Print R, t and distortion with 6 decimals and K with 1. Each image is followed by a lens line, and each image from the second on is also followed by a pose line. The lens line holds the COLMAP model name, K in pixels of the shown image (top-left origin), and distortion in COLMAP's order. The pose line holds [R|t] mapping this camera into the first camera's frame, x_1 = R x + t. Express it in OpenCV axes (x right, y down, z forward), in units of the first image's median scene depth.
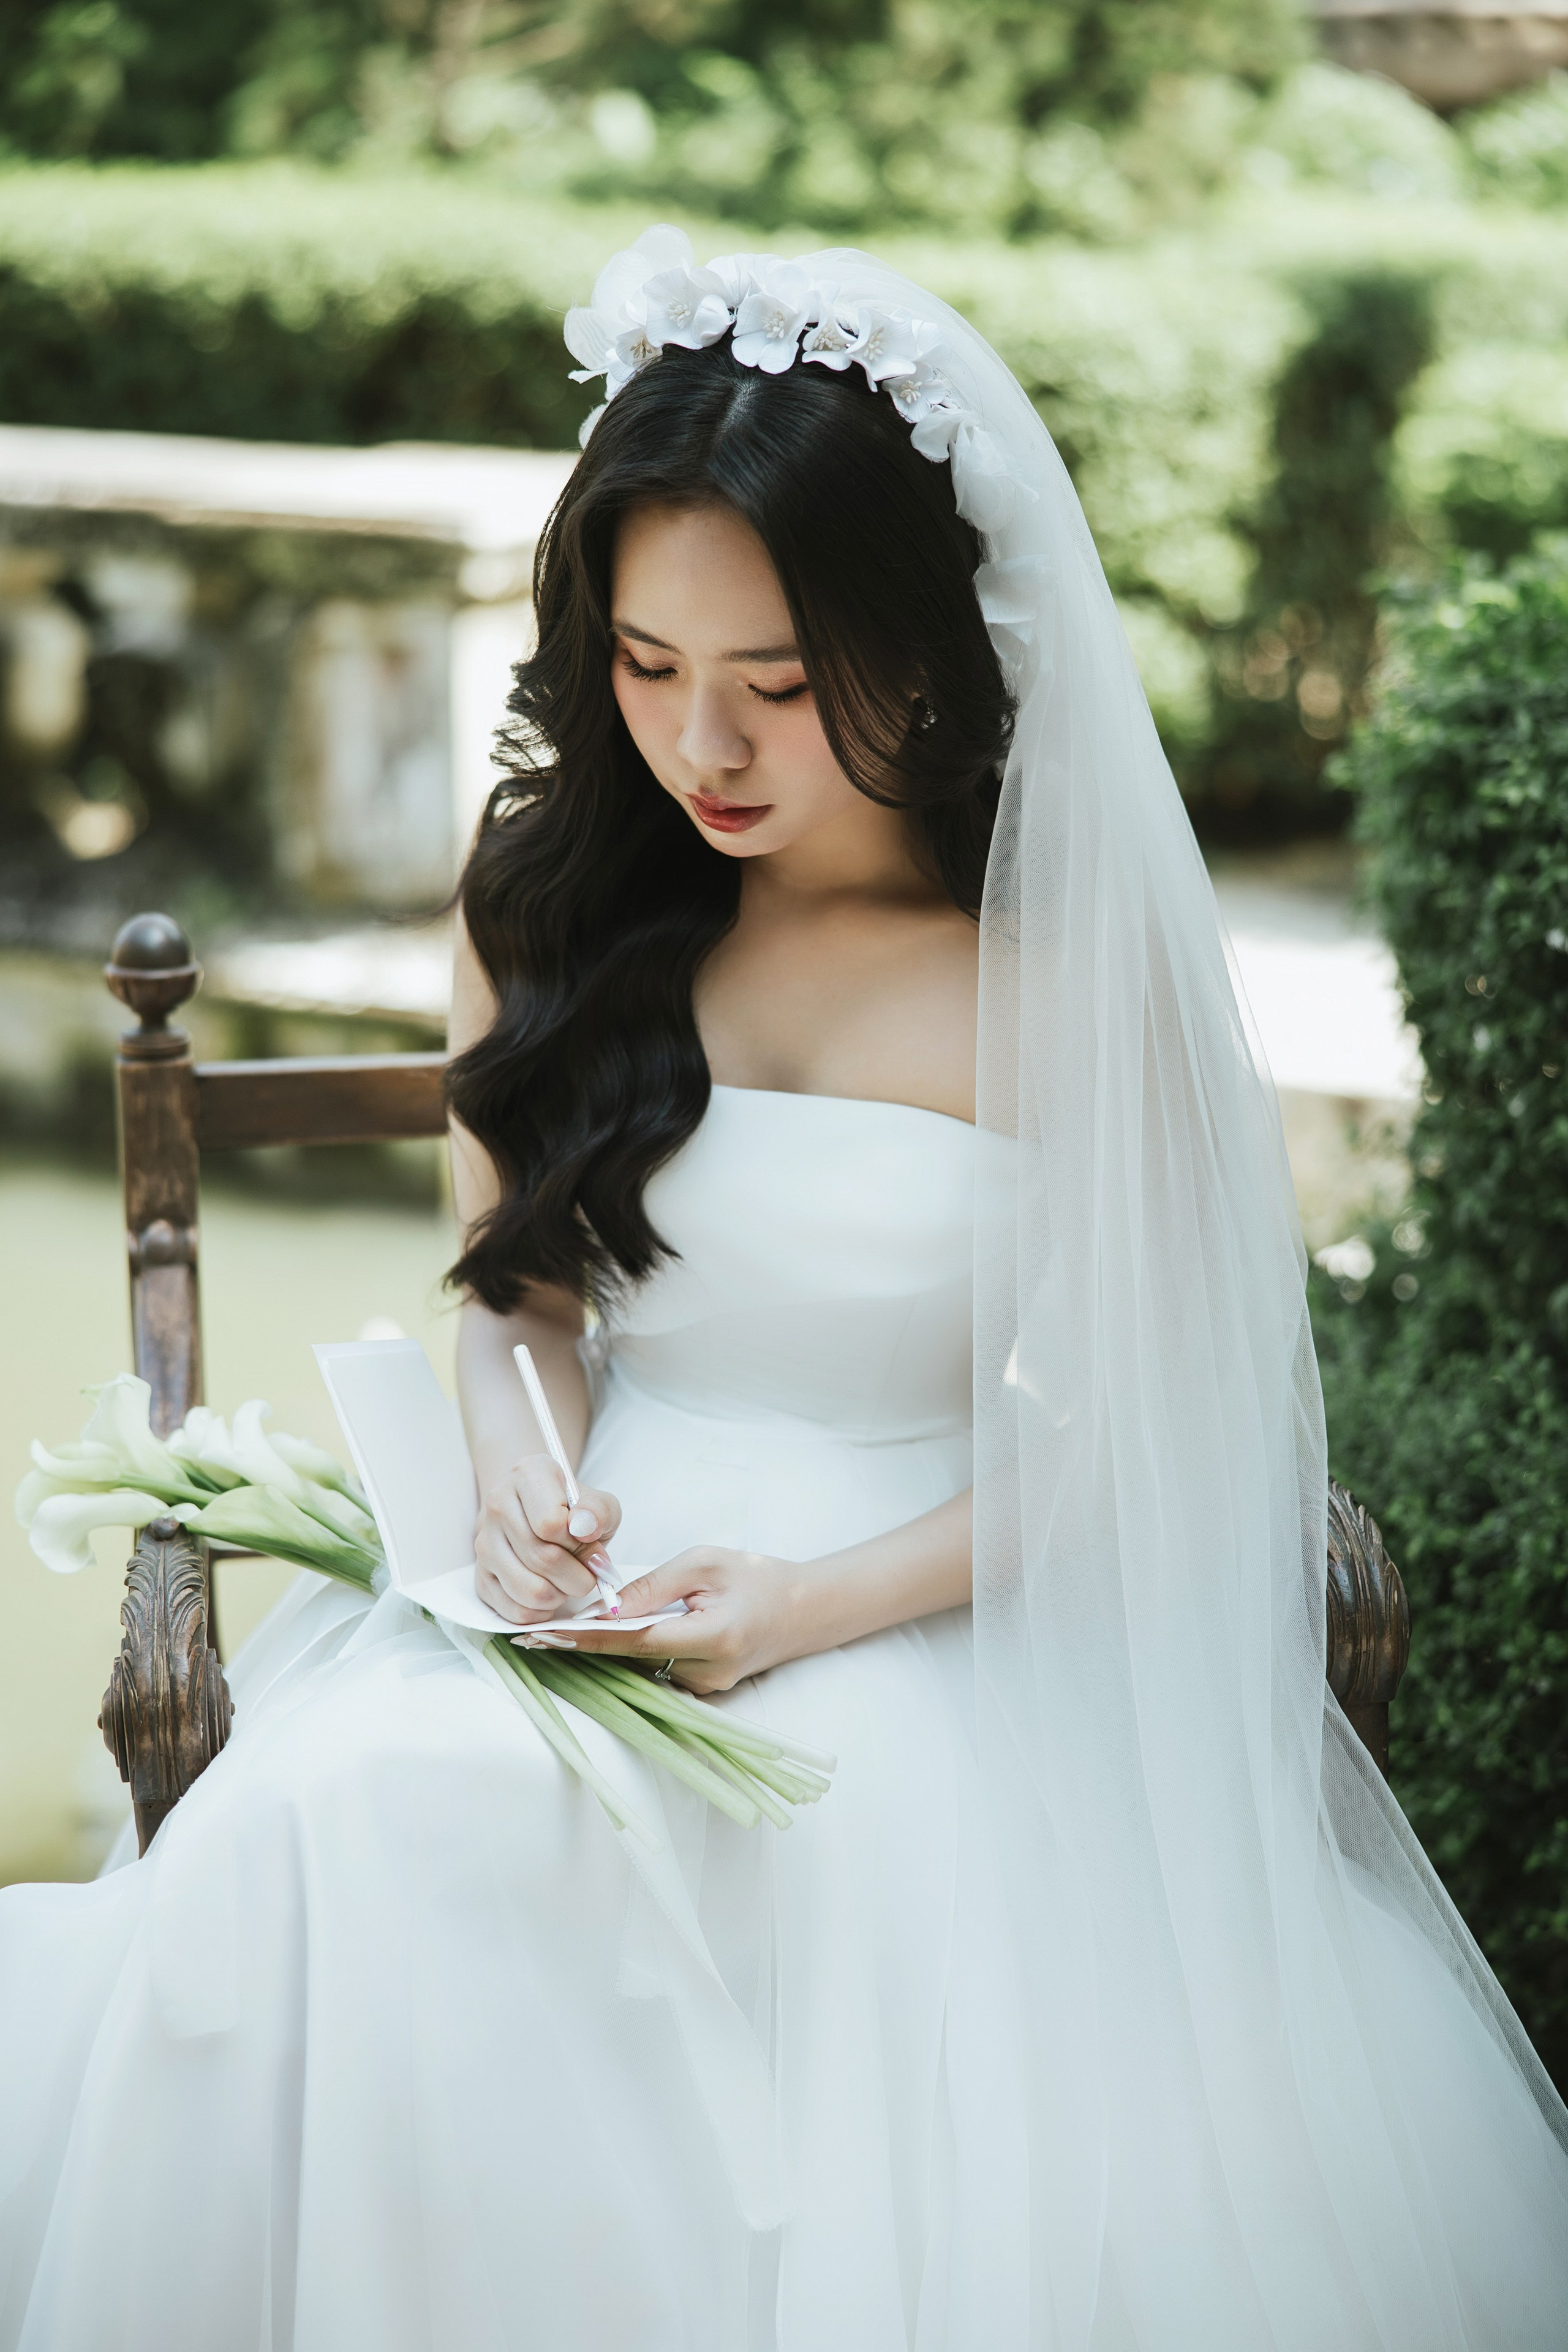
lens RADIAL K [[4329.8, 0, 690.7], [0, 4329.8, 1190.5], [0, 0, 1]] dist [0.228922, 0.000000]
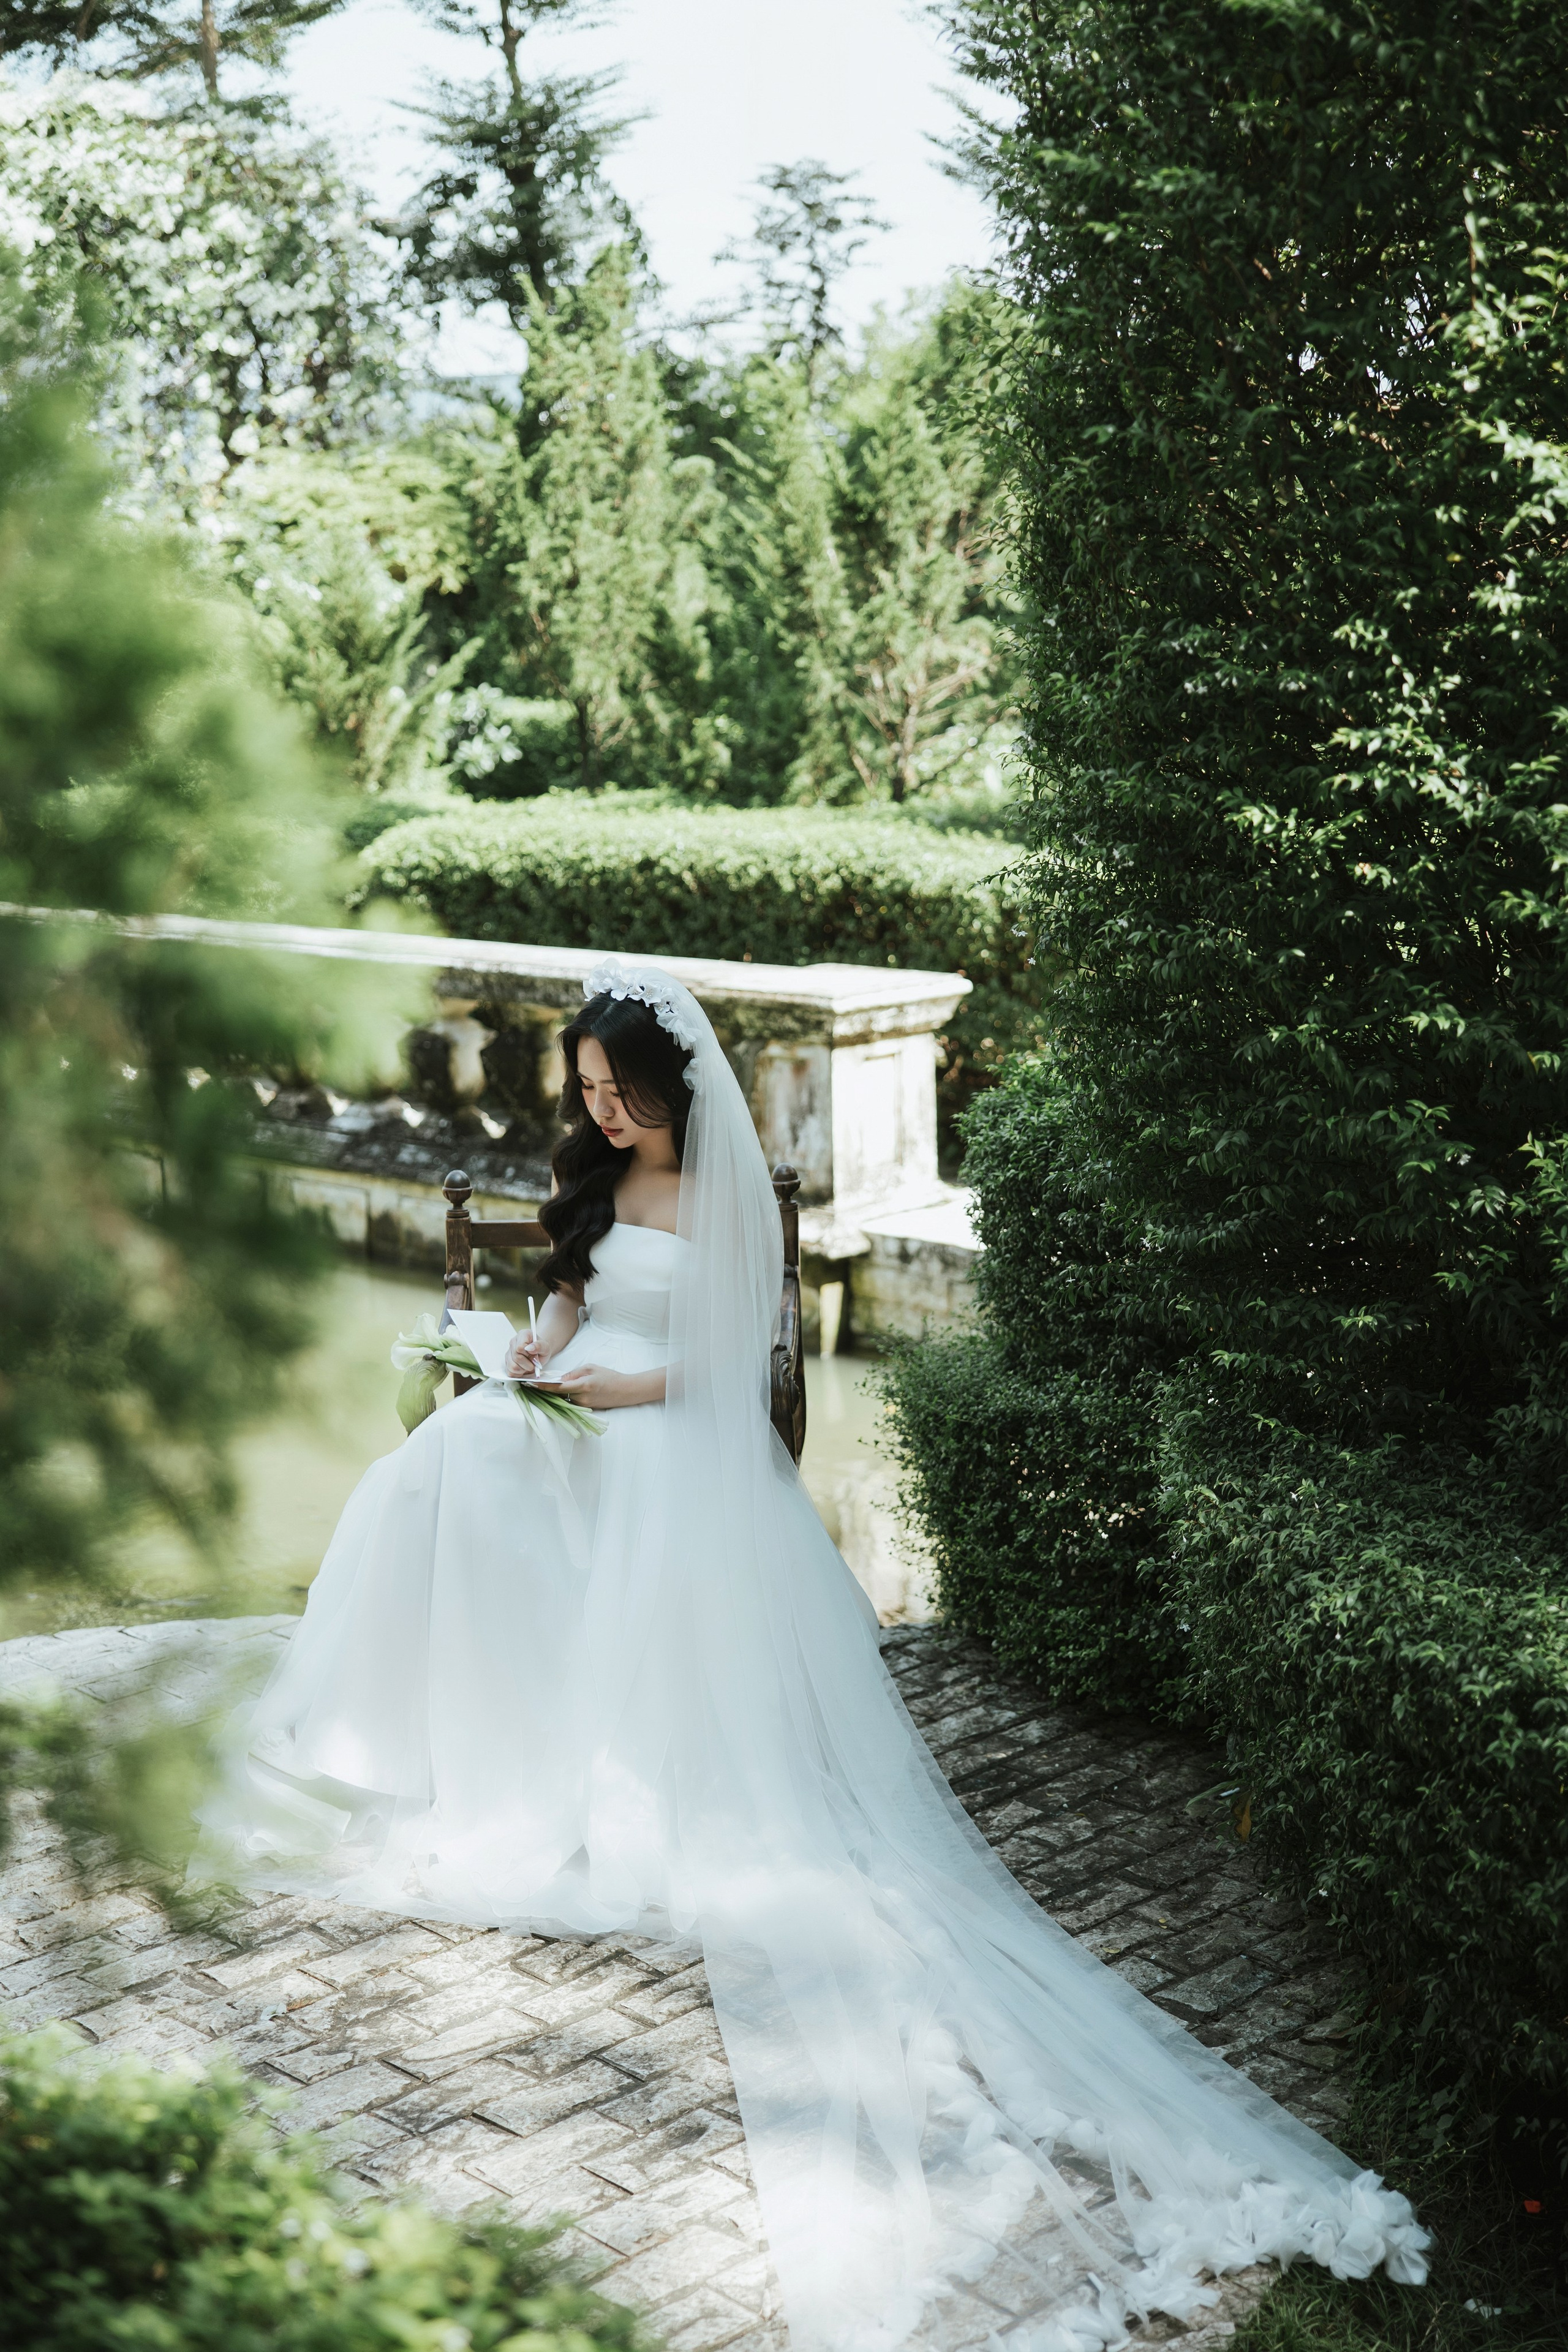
lens RADIAL K [[3107.9, 0, 760.8], [0, 3107.9, 1159.6], [0, 0, 1]] dist [0.124995, 0.000000]
pose [[0.984810, 0.013431, -0.173114, 0.461193], [-0.028122, 0.996178, -0.082696, 0.103101], [0.171341, 0.086308, 0.981424, -1.100262]]
